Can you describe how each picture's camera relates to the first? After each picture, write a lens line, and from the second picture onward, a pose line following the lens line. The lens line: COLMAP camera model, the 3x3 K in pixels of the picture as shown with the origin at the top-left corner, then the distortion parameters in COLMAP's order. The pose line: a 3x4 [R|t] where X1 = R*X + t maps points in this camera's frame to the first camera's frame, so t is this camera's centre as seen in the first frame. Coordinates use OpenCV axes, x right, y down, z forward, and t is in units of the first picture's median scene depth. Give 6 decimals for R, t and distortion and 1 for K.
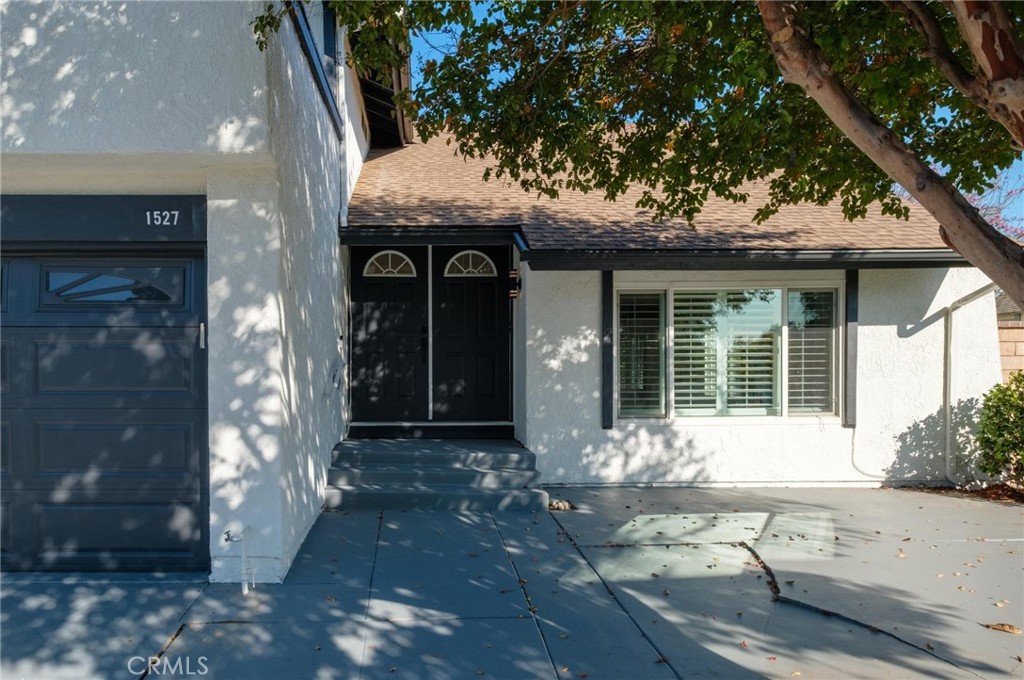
lens RADIAL K [[573.9, 0, 511.2], [0, 573.9, 366.0], [0, 0, 1]] dist [-0.004637, -0.000905]
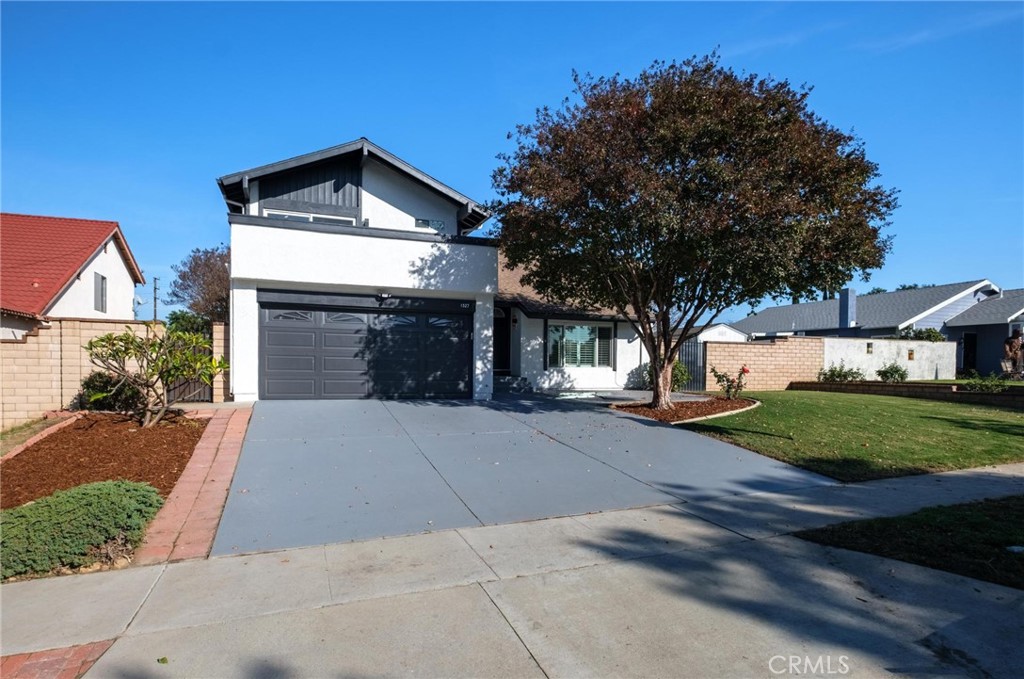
lens RADIAL K [[504.2, 0, 512.0], [0, 504.2, 339.5], [0, 0, 1]] dist [0.000119, -0.000003]
pose [[0.937717, 0.033330, 0.345797, -0.925502], [-0.015424, 0.998400, -0.054407, 0.093626], [-0.347057, 0.045685, 0.936731, -1.445478]]
